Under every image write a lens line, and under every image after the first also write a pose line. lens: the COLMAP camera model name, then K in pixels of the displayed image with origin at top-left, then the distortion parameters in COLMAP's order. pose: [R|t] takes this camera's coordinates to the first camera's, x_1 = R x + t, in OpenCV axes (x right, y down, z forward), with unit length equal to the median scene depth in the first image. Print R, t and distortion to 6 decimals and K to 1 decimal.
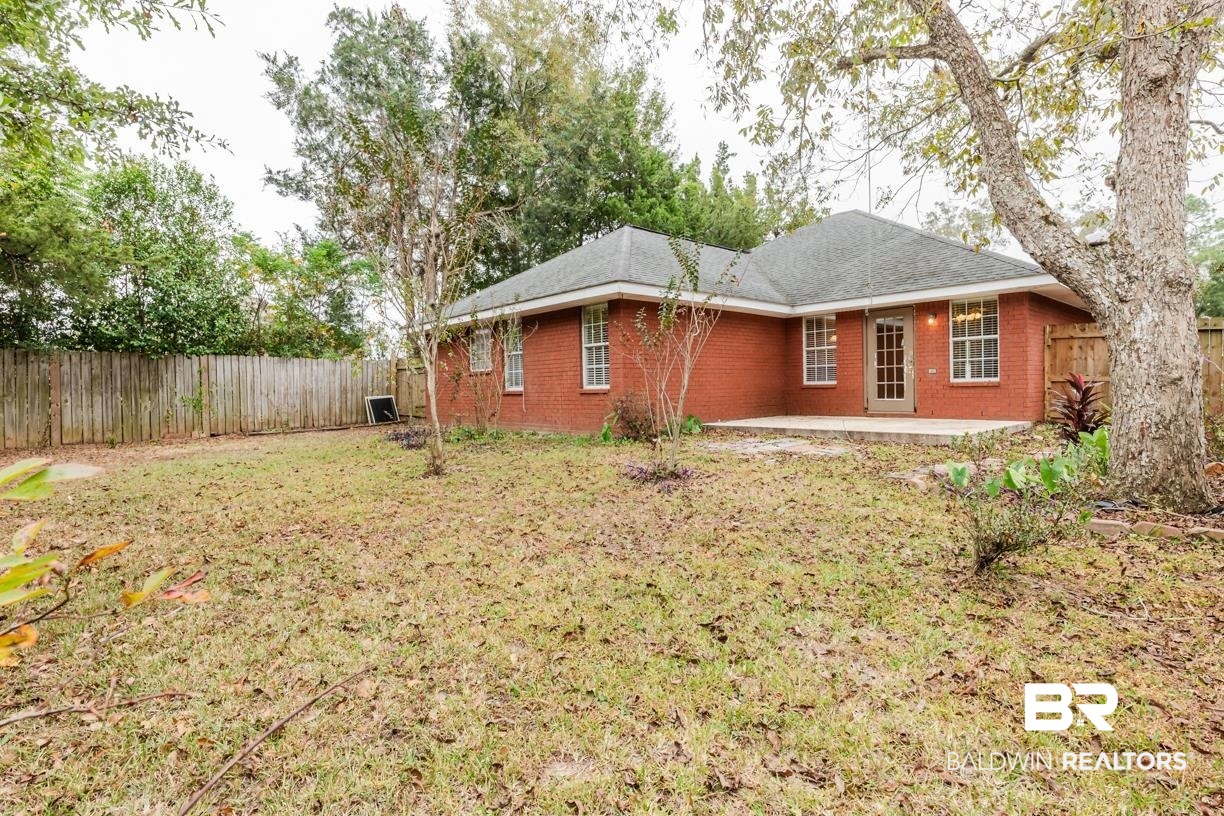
lens RADIAL K [[594.7, 0, 610.8], [0, 594.7, 403.0], [0, 0, 1]] dist [-0.004017, 0.001250]
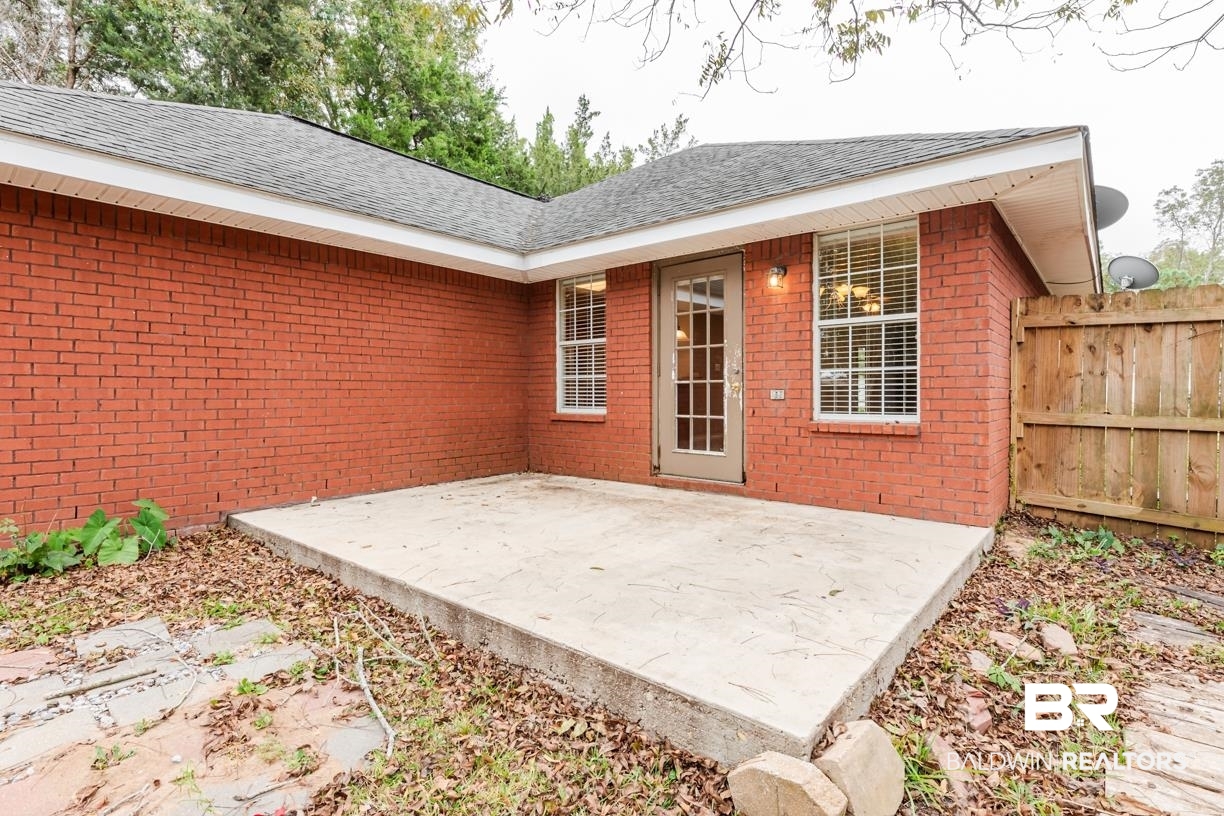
lens RADIAL K [[594.7, 0, 609.9], [0, 594.7, 403.0], [0, 0, 1]] dist [-0.004017, 0.001250]
pose [[0.991119, 0.015102, 0.132114, 0.337473], [-0.013620, 0.999834, -0.012117, -0.038004], [-0.132275, 0.010210, 0.991160, 0.541631]]
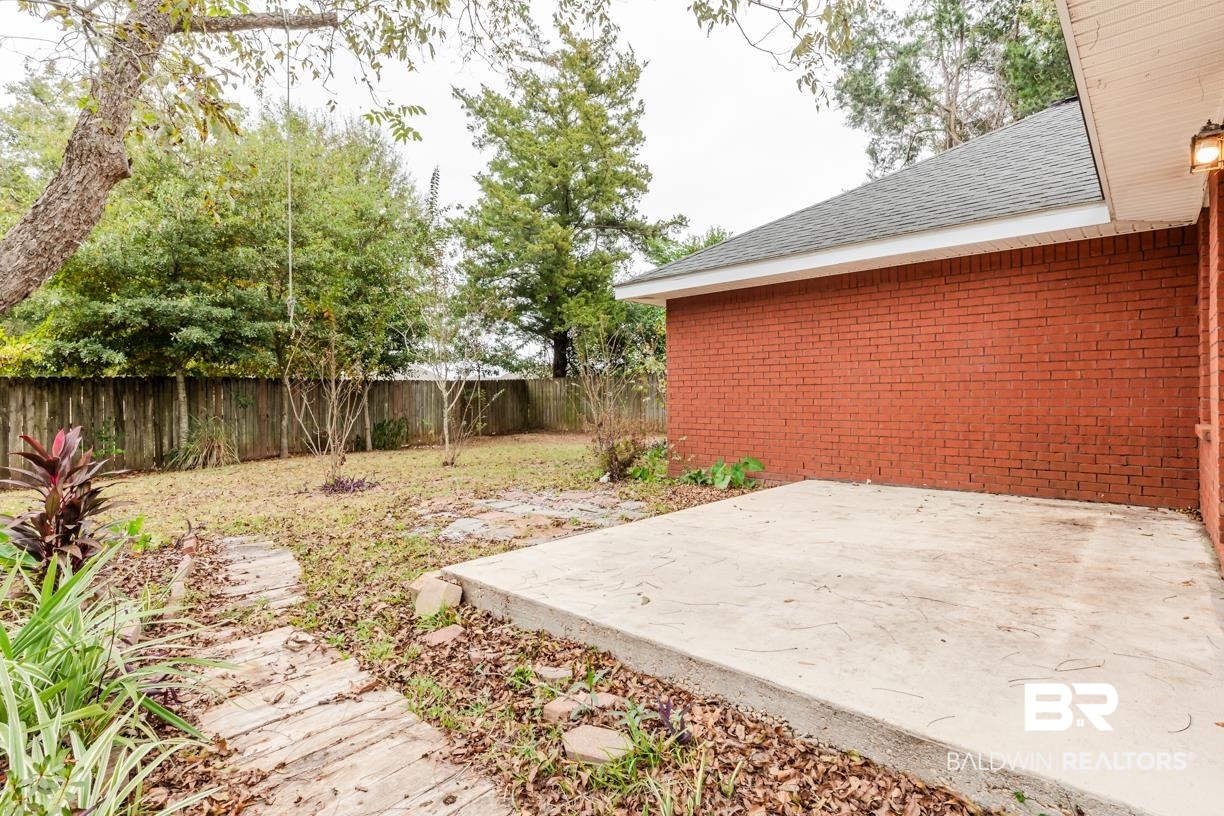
lens RADIAL K [[594.7, 0, 610.0], [0, 594.7, 403.9], [0, 0, 1]] dist [-0.004017, 0.001250]
pose [[0.089499, 0.030746, -0.995512, 0.668410], [-0.019485, 0.999386, 0.029114, -0.049237], [0.995796, 0.016792, 0.090043, 0.716340]]
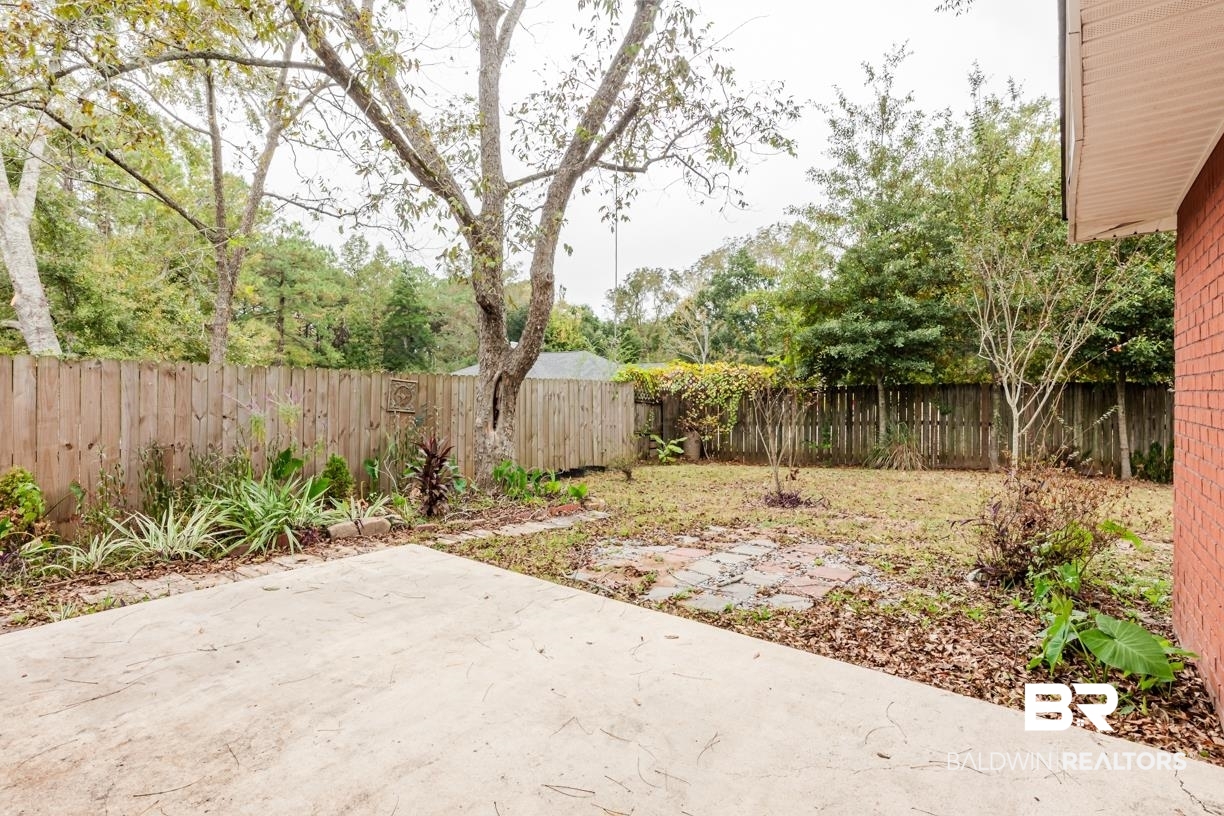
lens RADIAL K [[594.7, 0, 613.0], [0, 594.7, 398.3], [0, 0, 1]] dist [-0.004017, 0.001250]
pose [[-0.984251, 0.018437, -0.175814, 0.337000], [0.011847, 0.999190, 0.038462, -0.073487], [0.176381, 0.035773, -0.983672, 1.064334]]
